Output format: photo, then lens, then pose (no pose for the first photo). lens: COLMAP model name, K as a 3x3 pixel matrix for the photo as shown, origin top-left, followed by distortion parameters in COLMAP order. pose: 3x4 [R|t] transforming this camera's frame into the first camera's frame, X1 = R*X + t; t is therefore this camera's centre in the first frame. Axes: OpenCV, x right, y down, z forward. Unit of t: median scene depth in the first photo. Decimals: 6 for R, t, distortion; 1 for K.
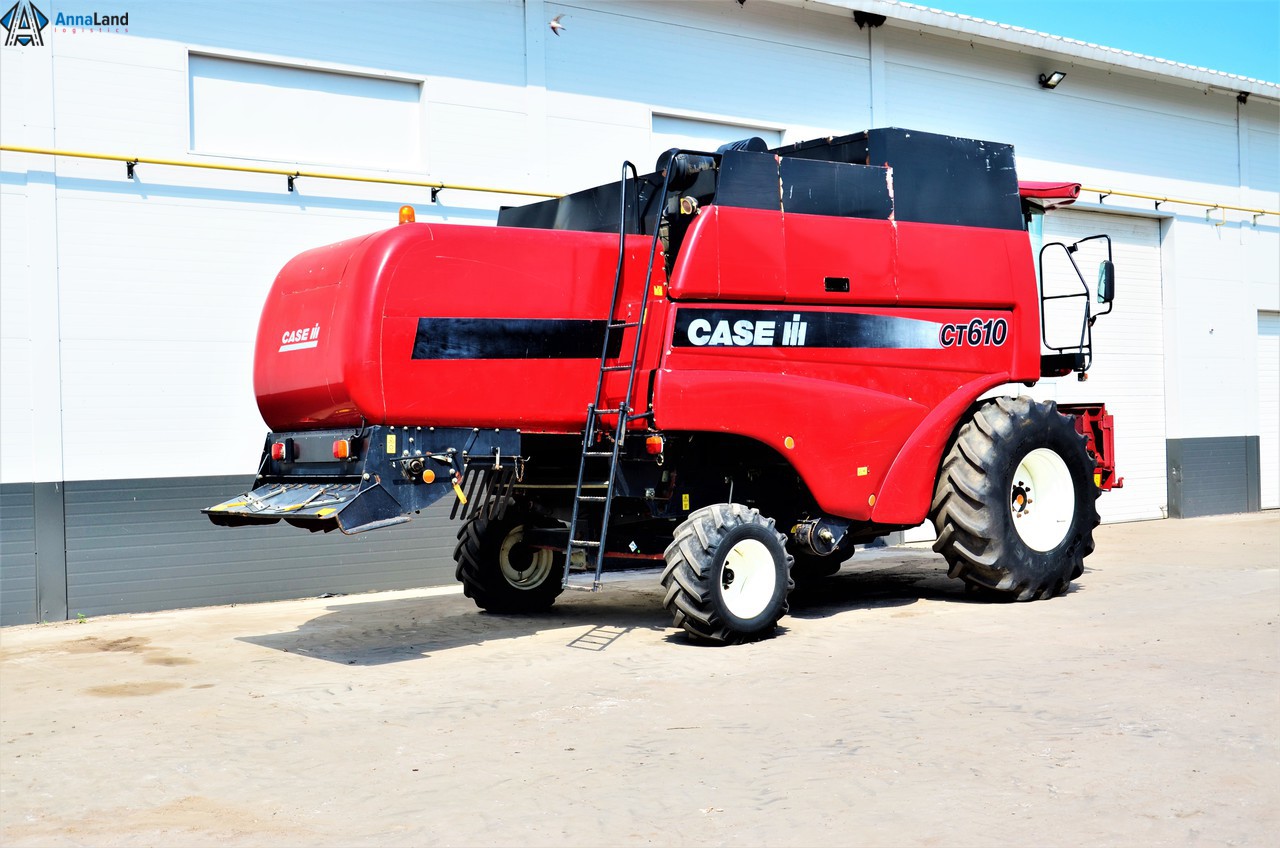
lens RADIAL K [[1516.3, 0, 643.3], [0, 1516.3, 399.5], [0, 0, 1]] dist [-0.022682, 0.000000]
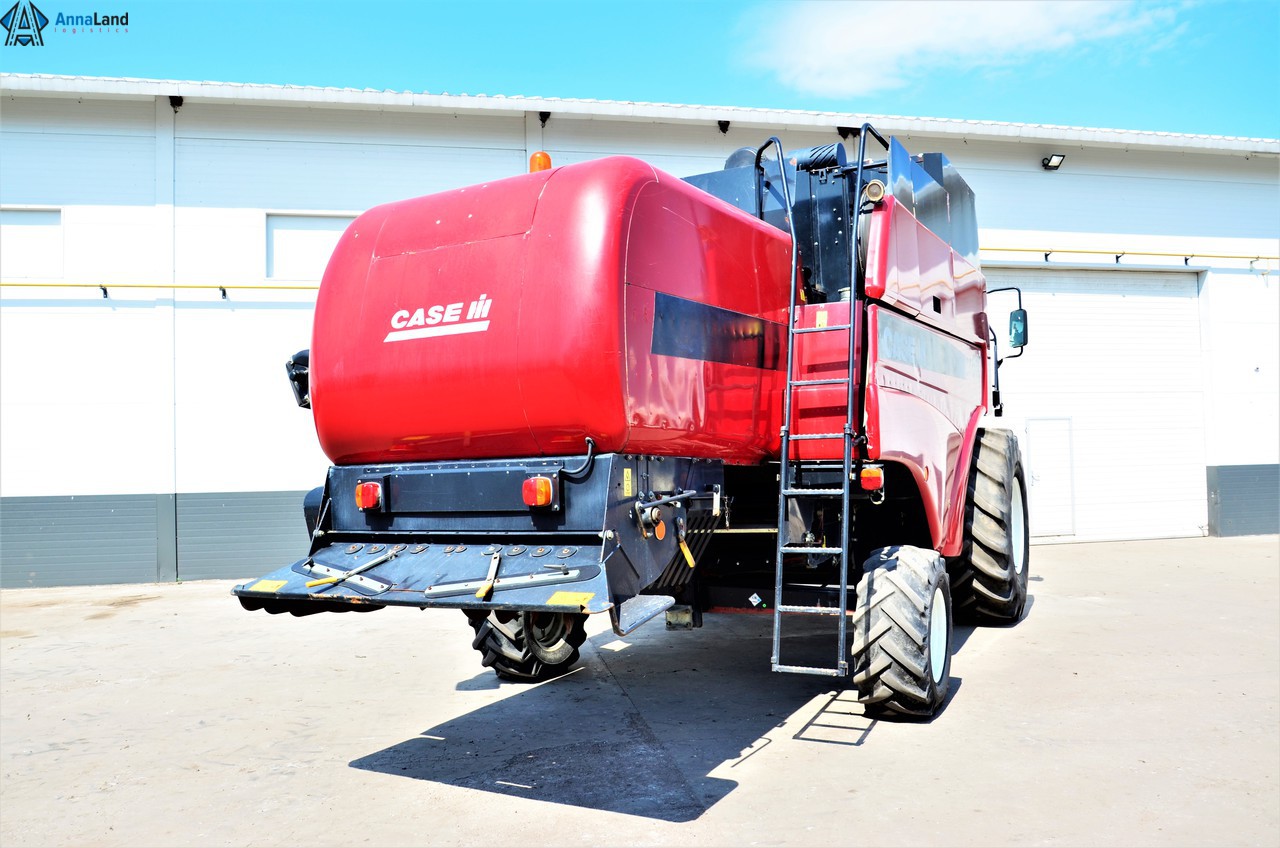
lens RADIAL K [[974.8, 0, 643.9], [0, 974.8, 418.4], [0, 0, 1]] dist [-0.044286, 0.011220]
pose [[0.902129, -0.021858, -0.430912, 0.369345], [0.011730, 0.999589, -0.026146, 0.005843], [0.431307, 0.018532, 0.902015, 0.226308]]
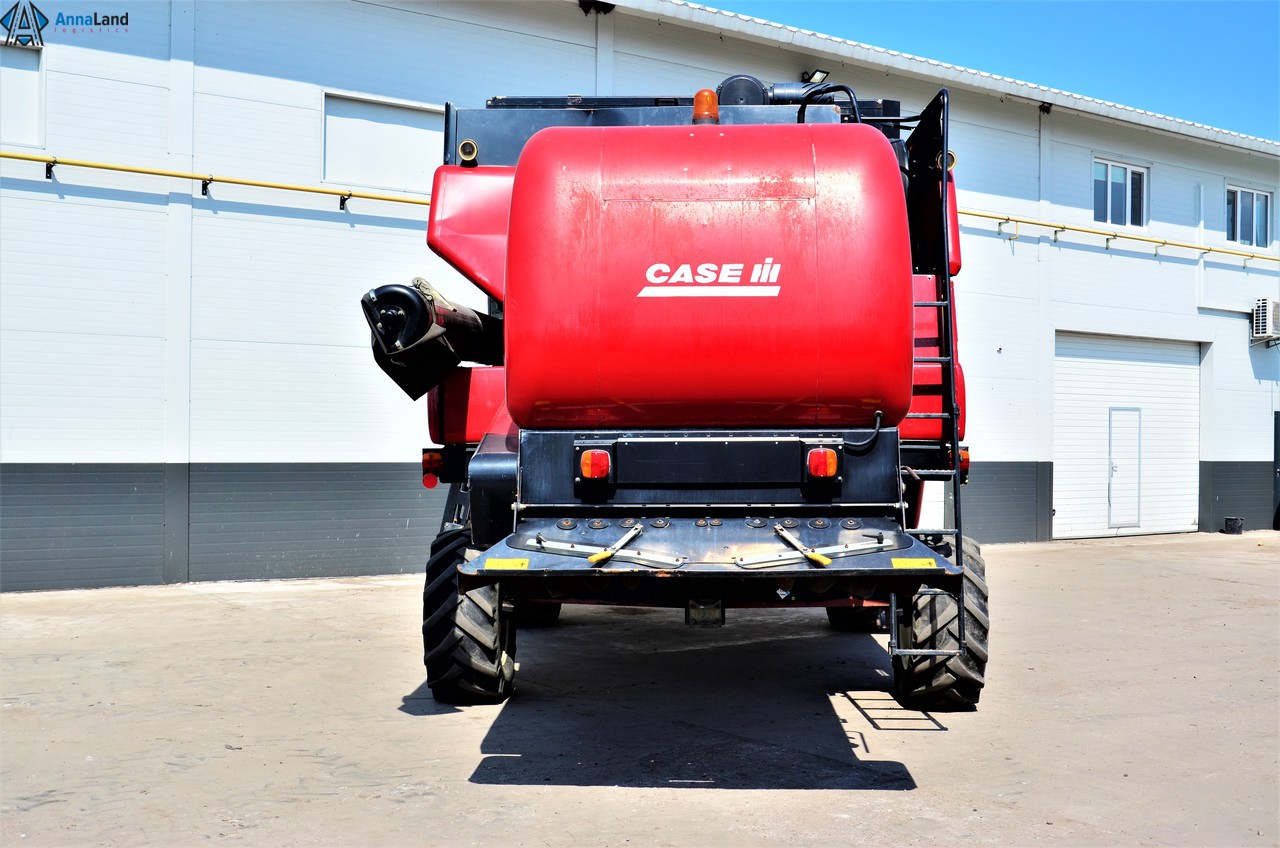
lens RADIAL K [[1516.3, 0, 645.3], [0, 1516.3, 424.4], [0, 0, 1]] dist [-0.022682, 0.000000]
pose [[0.999611, 0.026212, 0.009573, 0.196176], [-0.026224, 0.999655, 0.001143, 0.008476], [-0.009539, -0.001394, 0.999954, 0.062504]]
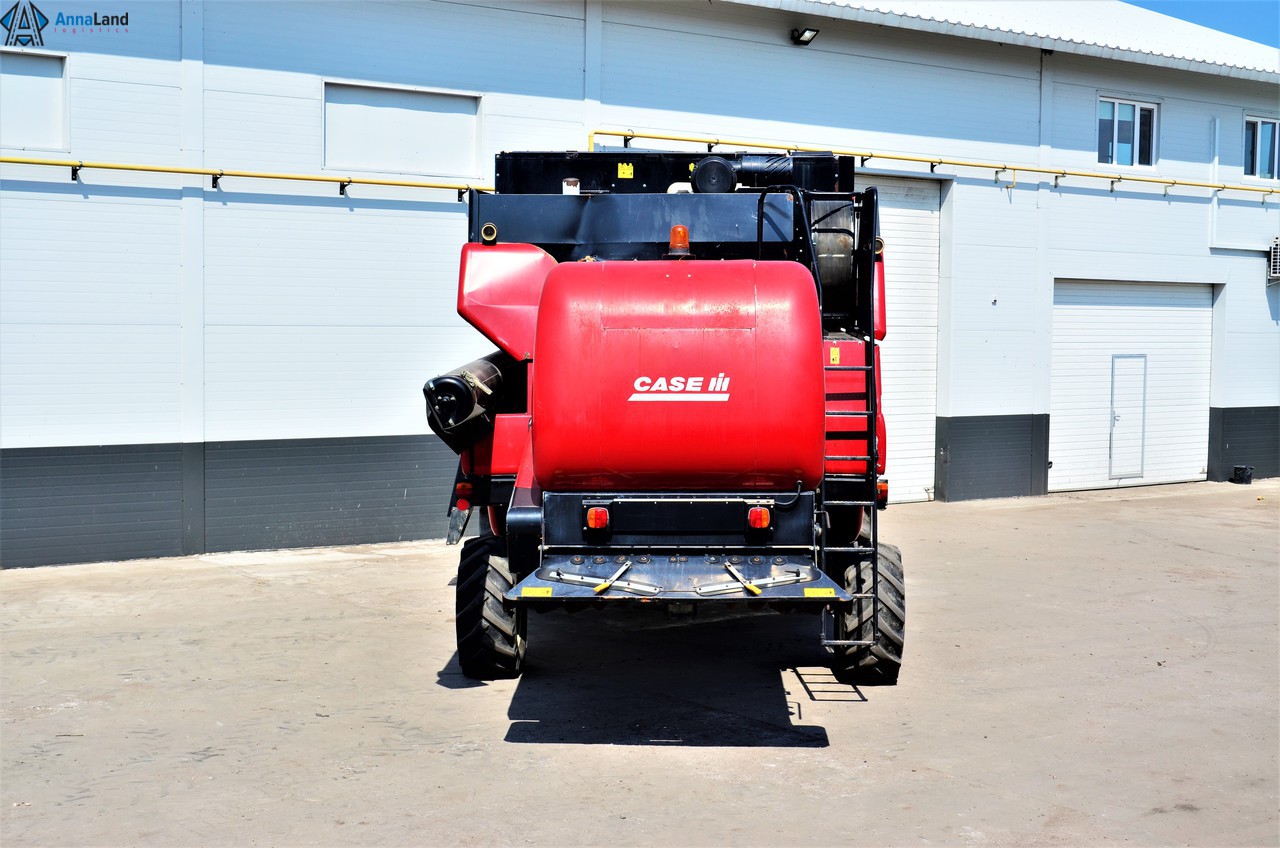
lens RADIAL K [[1858.5, 0, 642.3], [0, 1858.5, 416.8], [0, 0, 1]] dist [-0.010773, 0.000000]
pose [[0.999486, 0.027351, 0.016712, 0.191442], [-0.028367, 0.997552, 0.063916, -0.056853], [-0.014923, -0.064358, 0.997815, -0.201140]]
